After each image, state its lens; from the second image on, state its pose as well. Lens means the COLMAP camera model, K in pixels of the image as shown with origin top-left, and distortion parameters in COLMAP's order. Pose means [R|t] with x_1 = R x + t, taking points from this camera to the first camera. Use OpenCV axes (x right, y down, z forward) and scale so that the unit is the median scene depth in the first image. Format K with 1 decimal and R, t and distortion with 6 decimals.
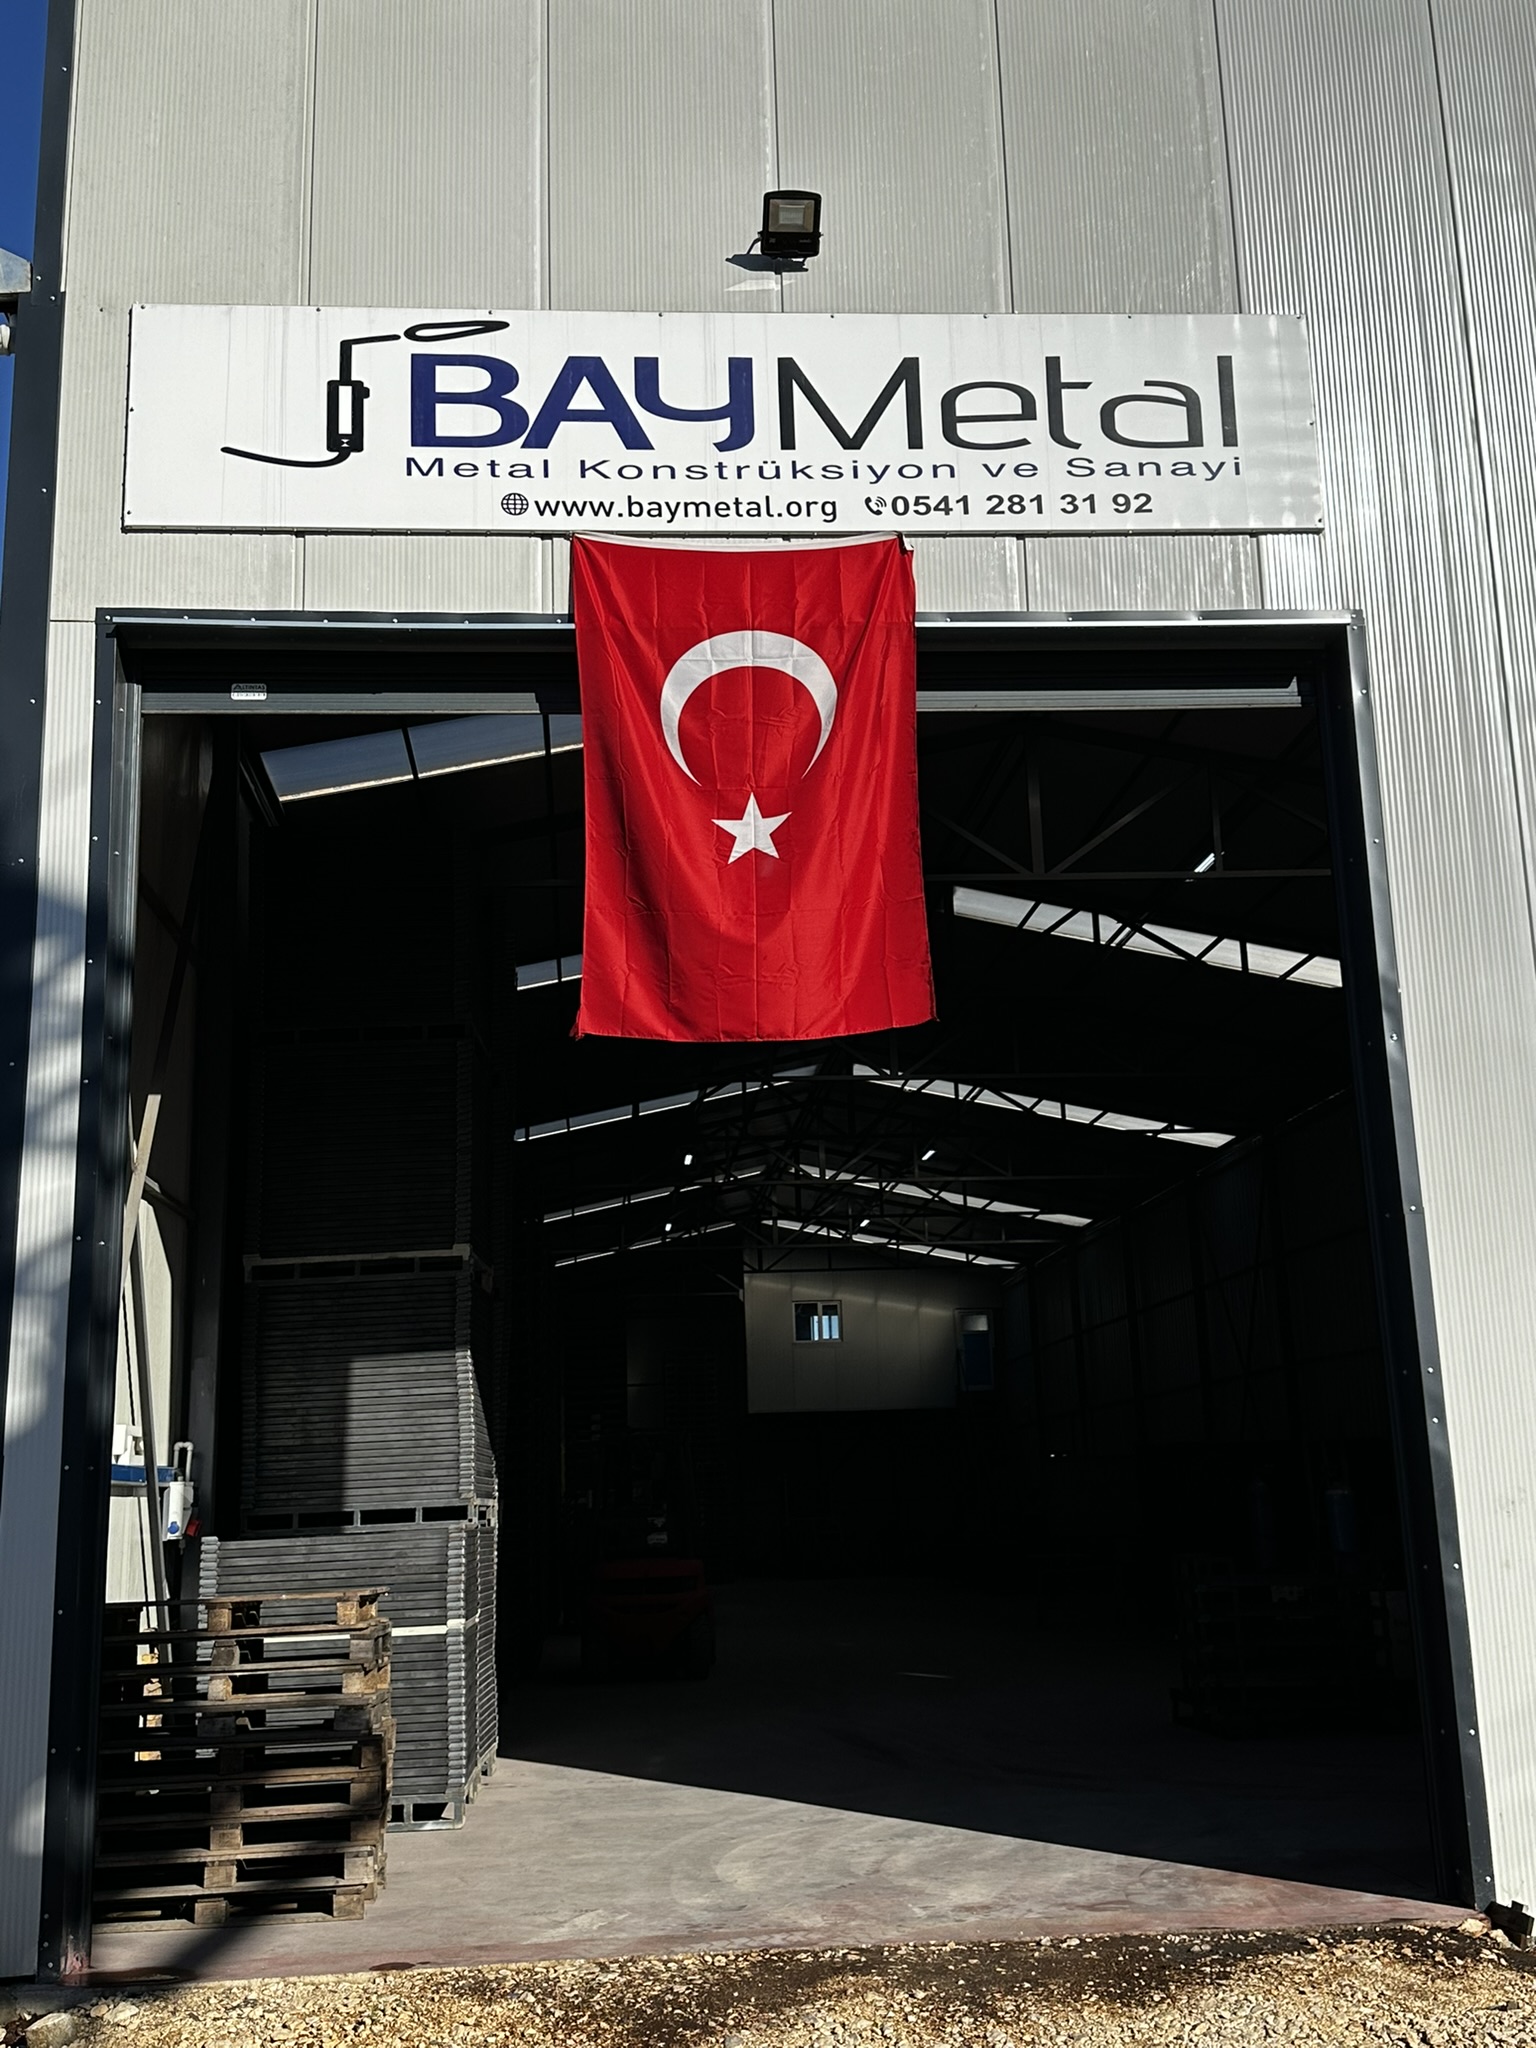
lens RADIAL K [[2057.9, 0, 768.0], [0, 2057.9, 1024.0], [0, 0, 1]] dist [0.132607, -0.001101]
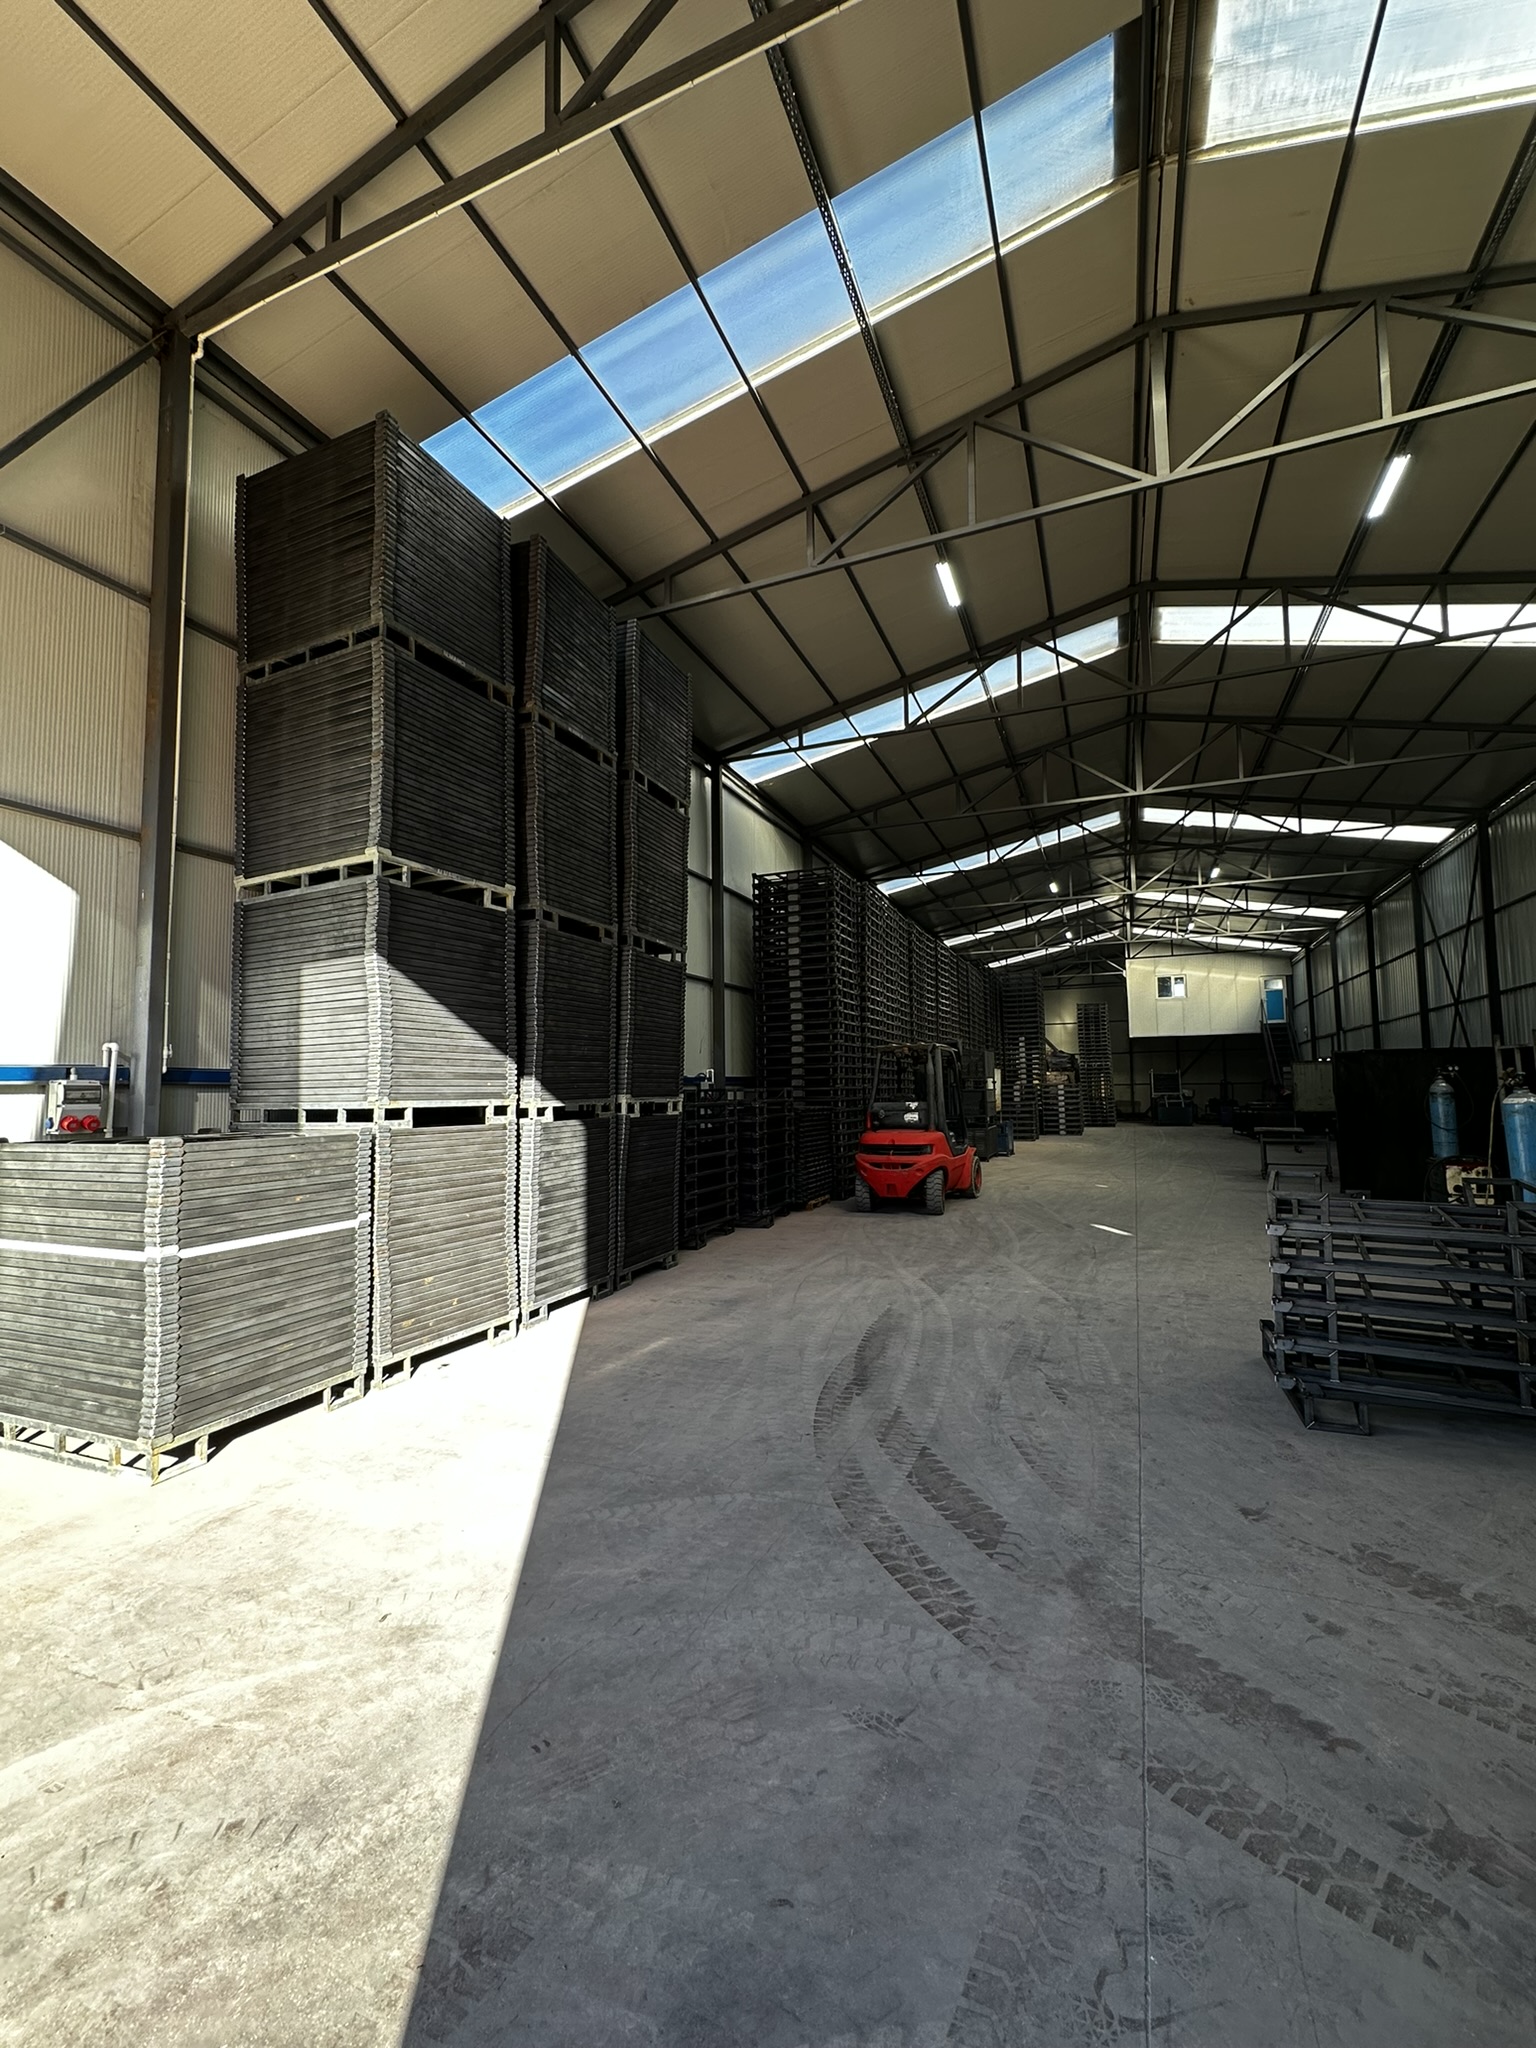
lens RADIAL K [[873.7, 0, 768.0], [0, 873.7, 1024.0], [0, 0, 1]] dist [-0.002071, -0.000270]
pose [[0.893313, -0.014470, -0.449201, 0.203168], [0.088408, 0.985611, 0.144065, 0.147041], [0.440653, -0.168409, 0.881739, 0.713698]]
